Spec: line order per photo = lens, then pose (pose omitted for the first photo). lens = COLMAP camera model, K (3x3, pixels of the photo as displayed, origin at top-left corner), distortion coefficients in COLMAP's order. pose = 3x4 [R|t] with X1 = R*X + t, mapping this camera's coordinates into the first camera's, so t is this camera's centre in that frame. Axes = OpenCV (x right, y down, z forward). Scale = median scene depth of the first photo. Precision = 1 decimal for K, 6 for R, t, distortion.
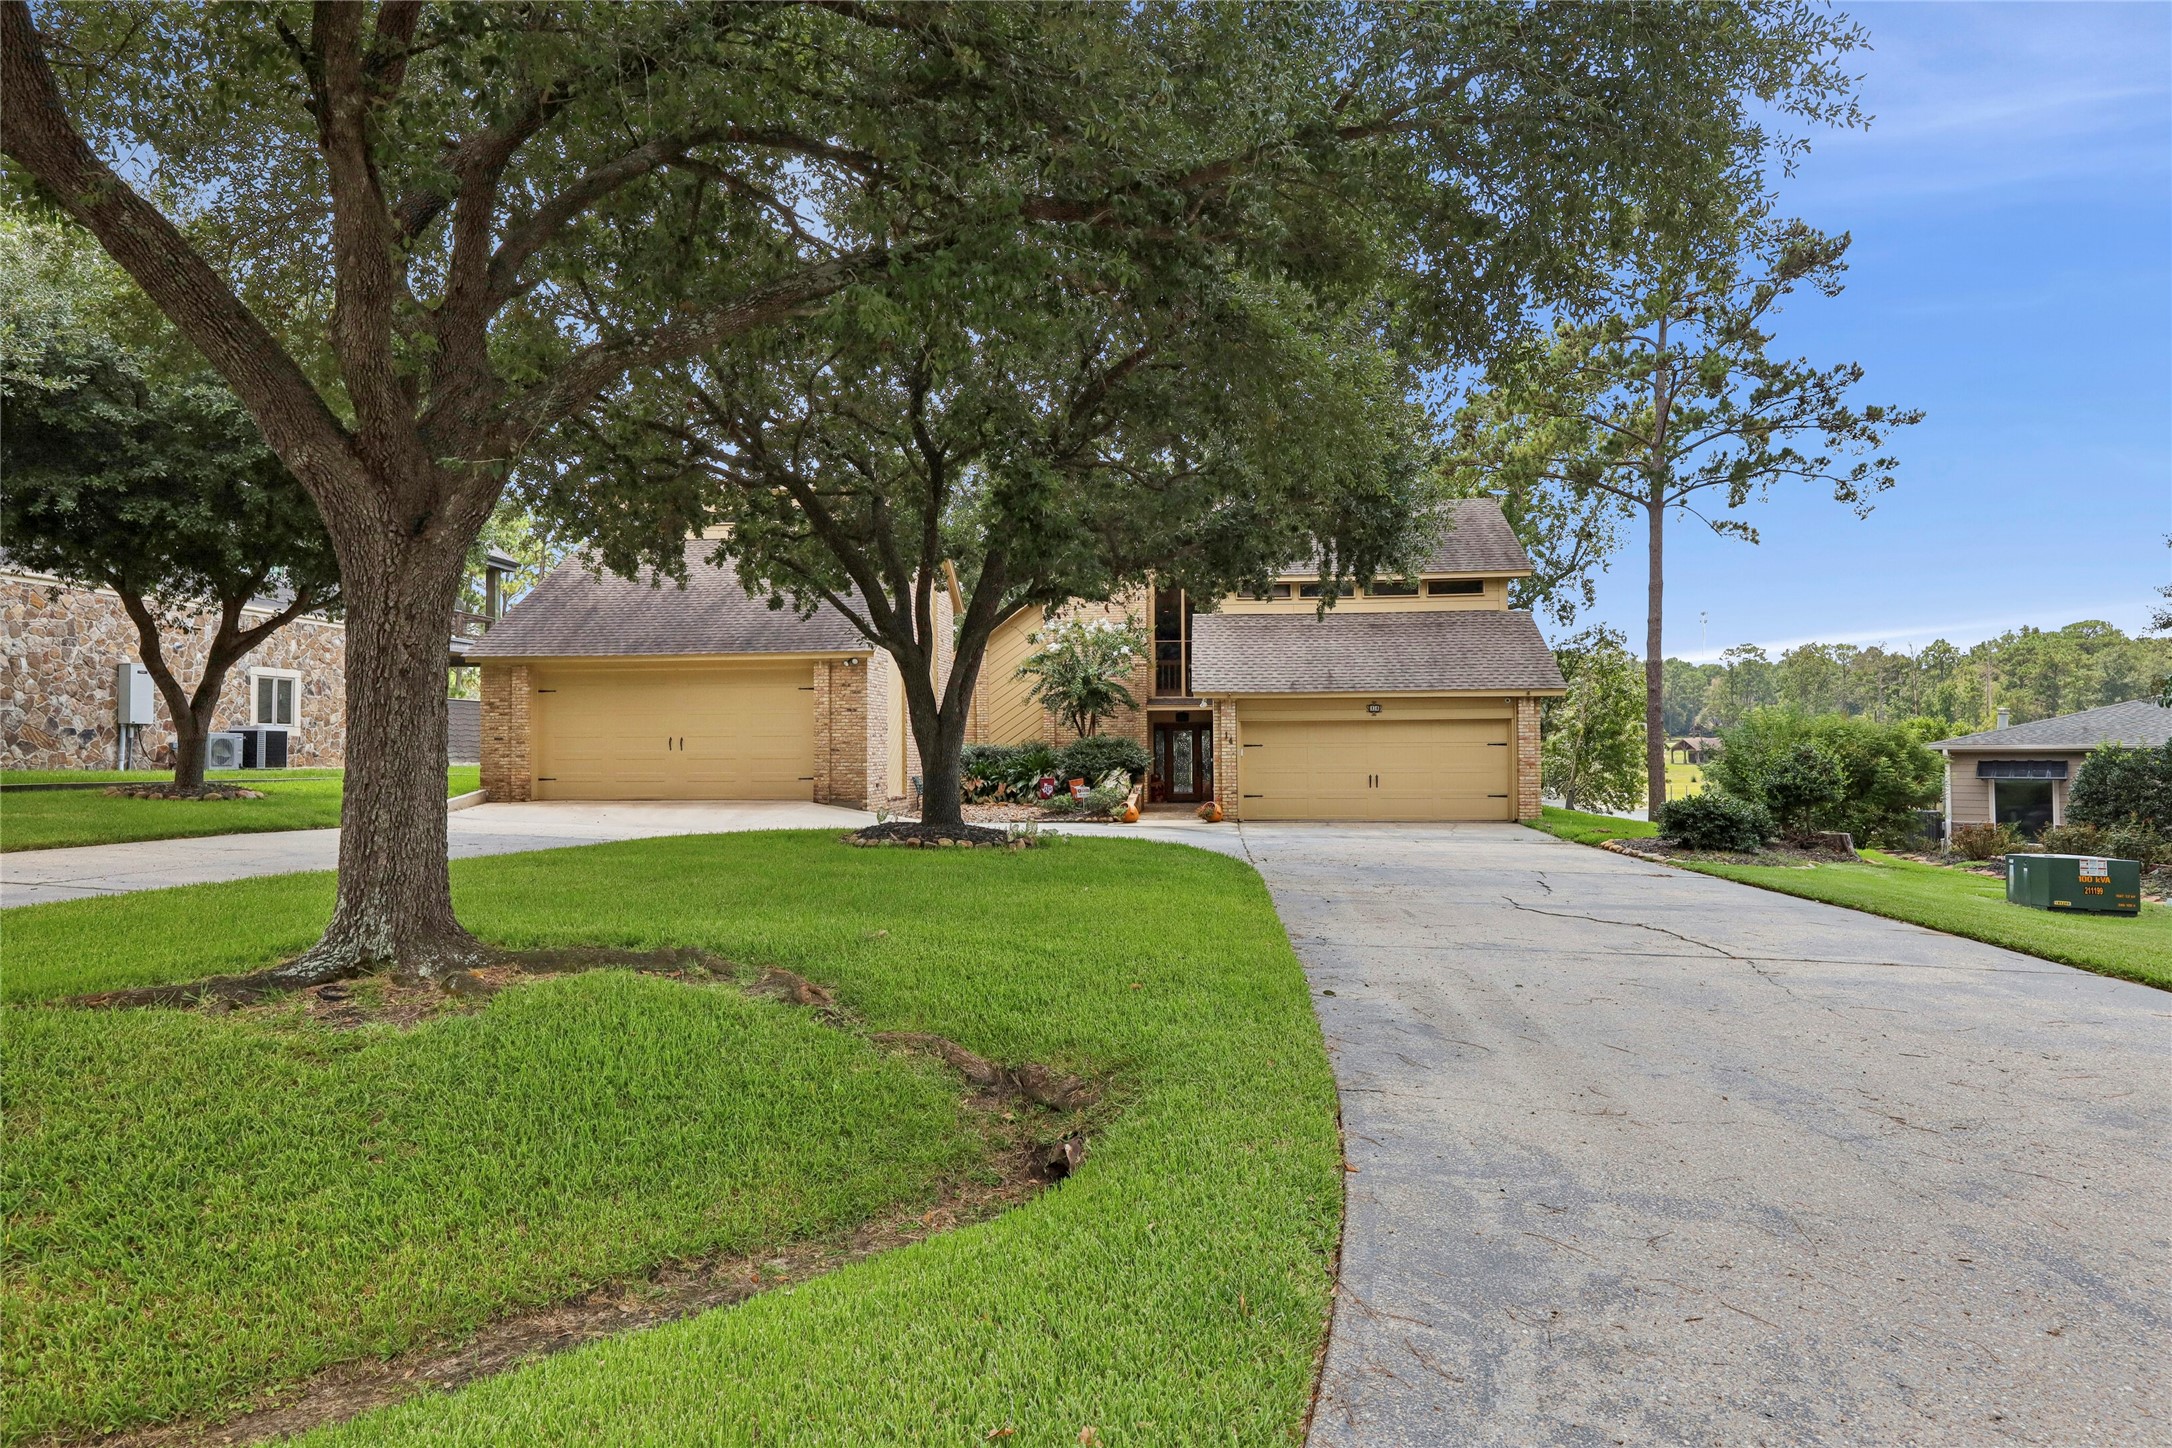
lens RADIAL K [[1165.0, 0, 1080.6], [0, 1165.0, 729.7], [0, 0, 1]] dist [0.000232, -0.000746]
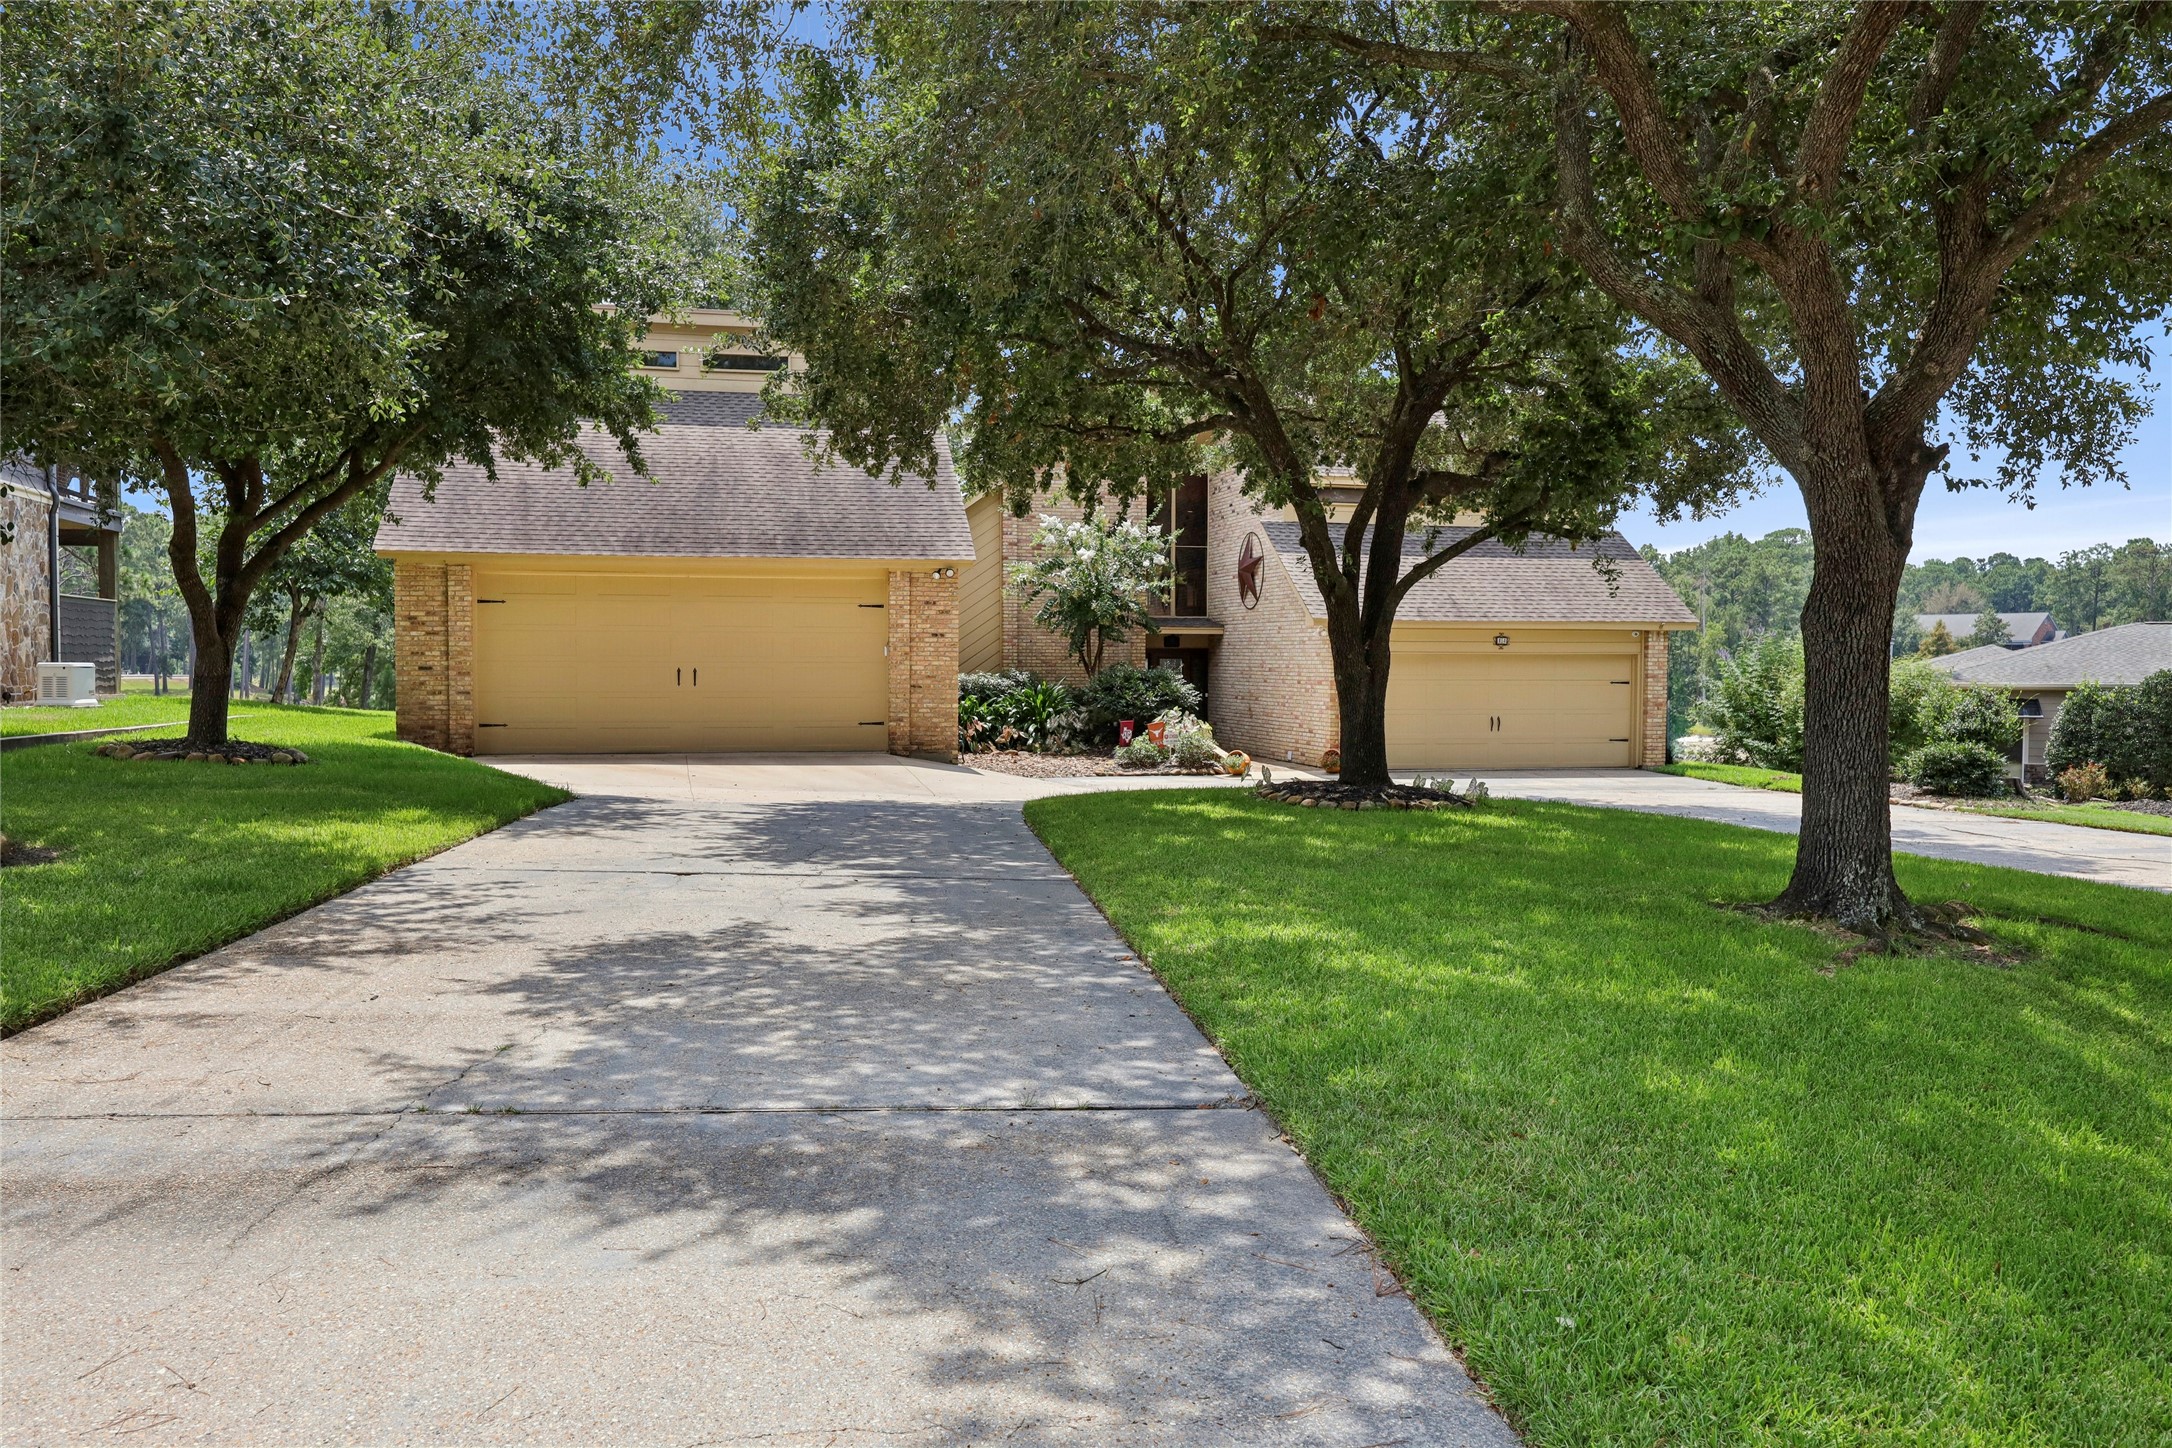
lens RADIAL K [[1598.1, 0, 1090.8], [0, 1598.1, 777.1], [0, 0, 1]] dist [-0.001845, -0.005215]
pose [[0.947953, -0.014444, 0.318083, -0.396766], [-0.013534, 0.996240, 0.085573, -0.013819], [-0.318123, -0.085424, 0.944193, -0.043822]]
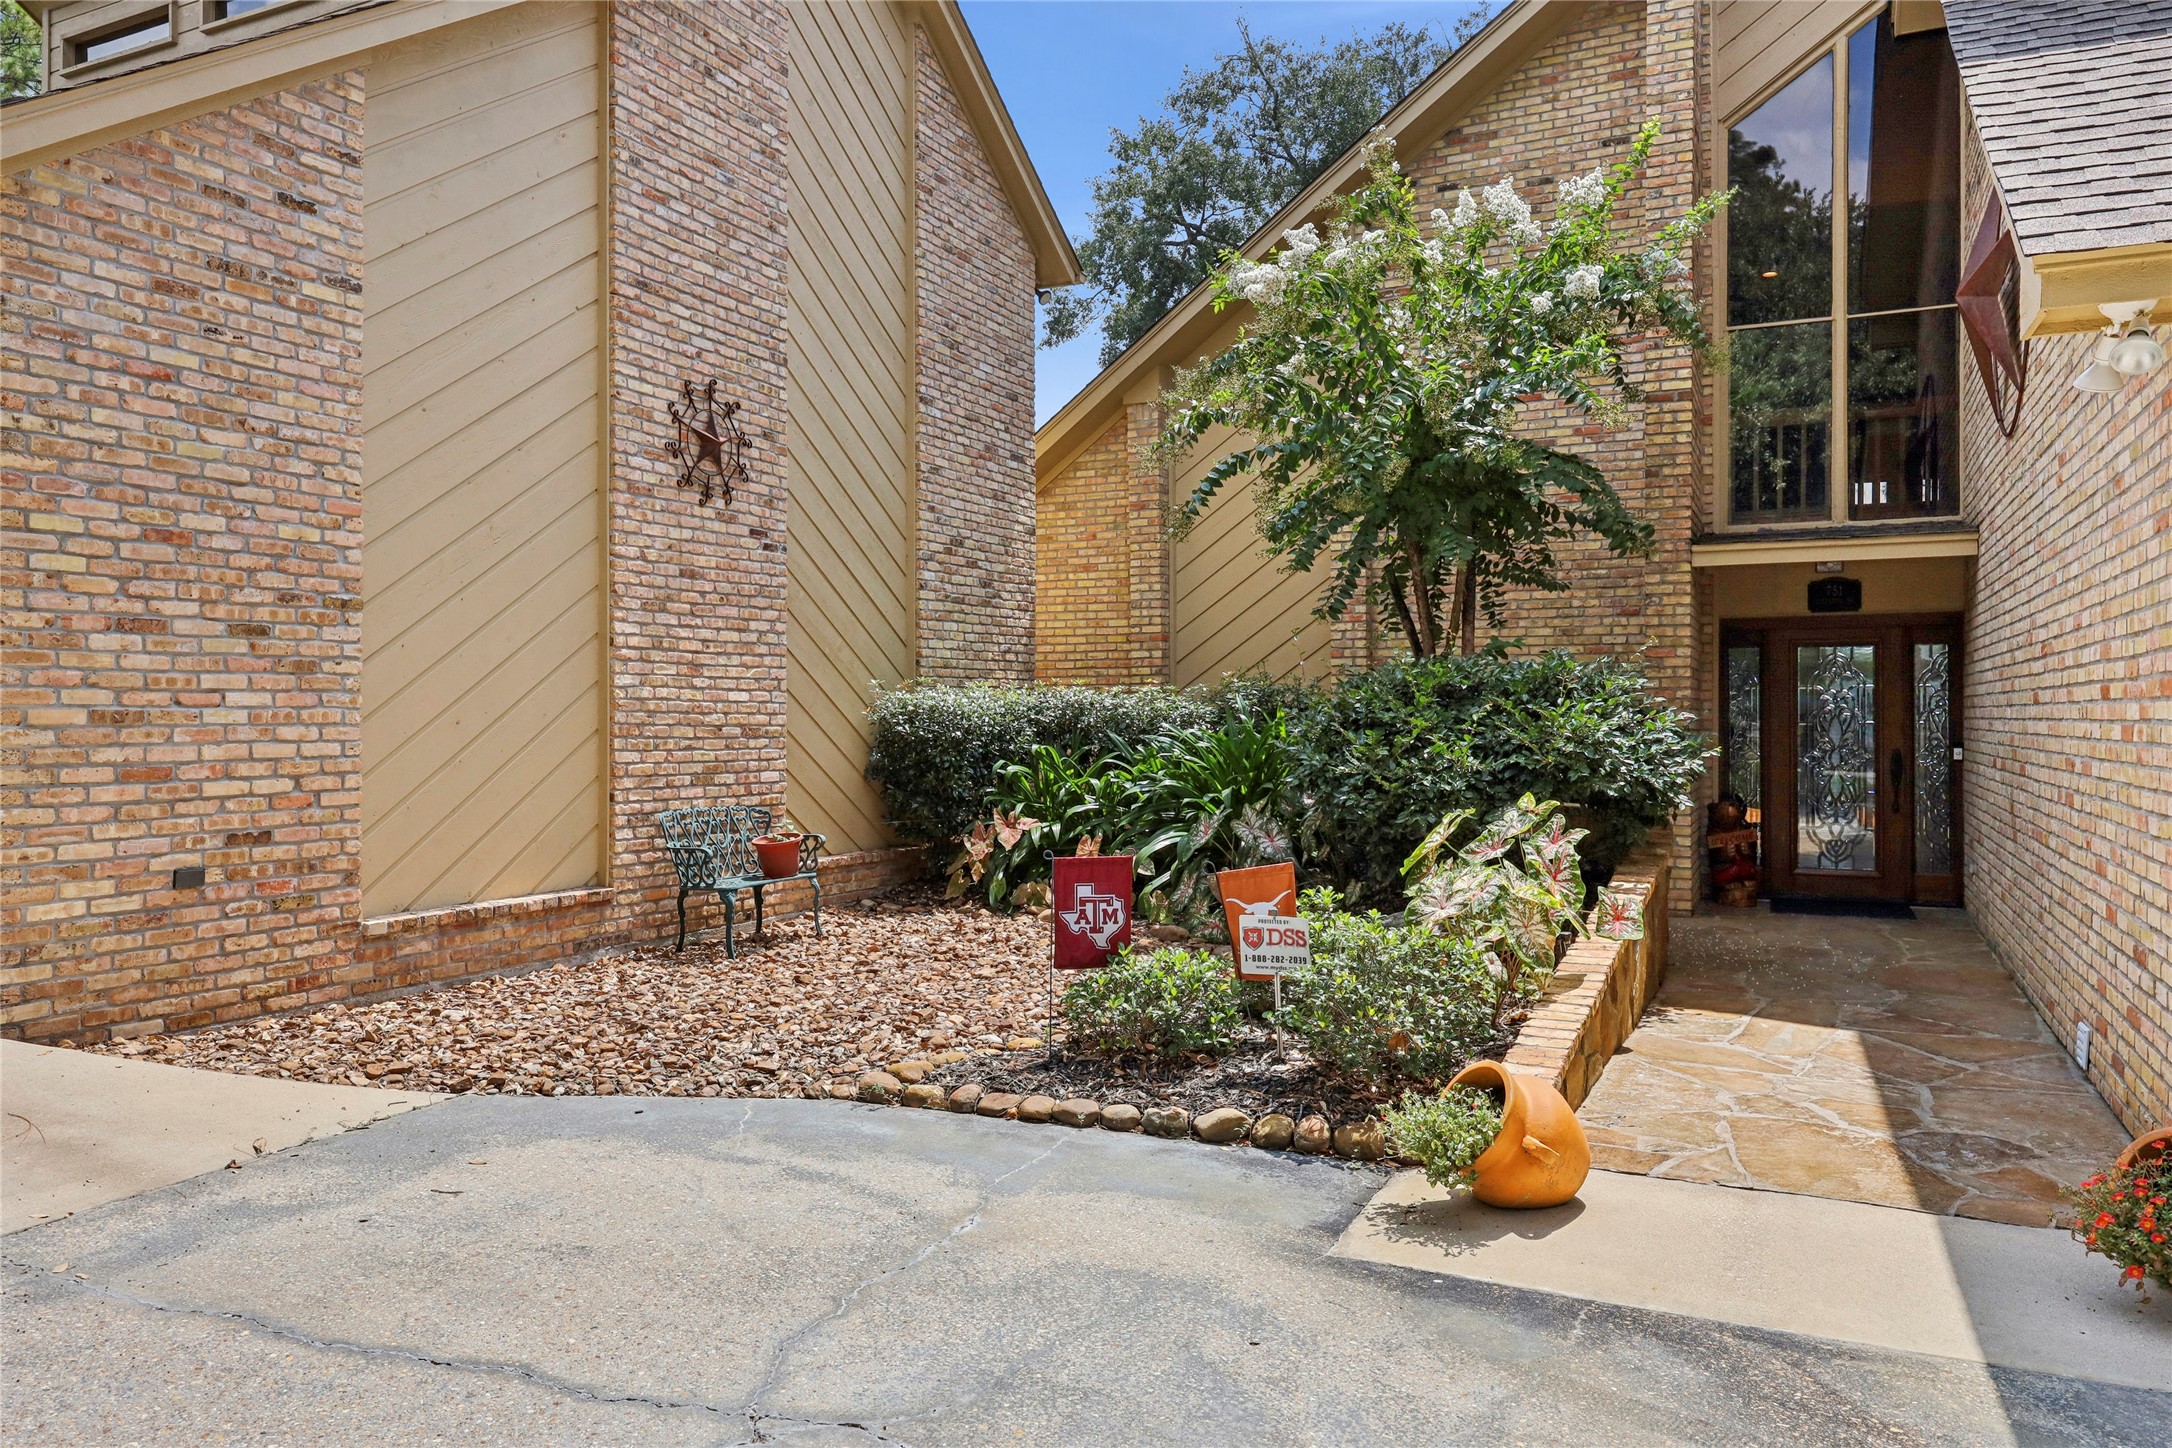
lens RADIAL K [[1521.8, 0, 1084.8], [0, 1521.8, 718.8], [0, 0, 1]] dist [0.024664, 0.001789]
pose [[0.944528, 0.005708, -0.328381, 0.048858], [0.000101, 0.999844, 0.017669, 0.014701], [0.328431, -0.016722, 0.944380, 0.747983]]
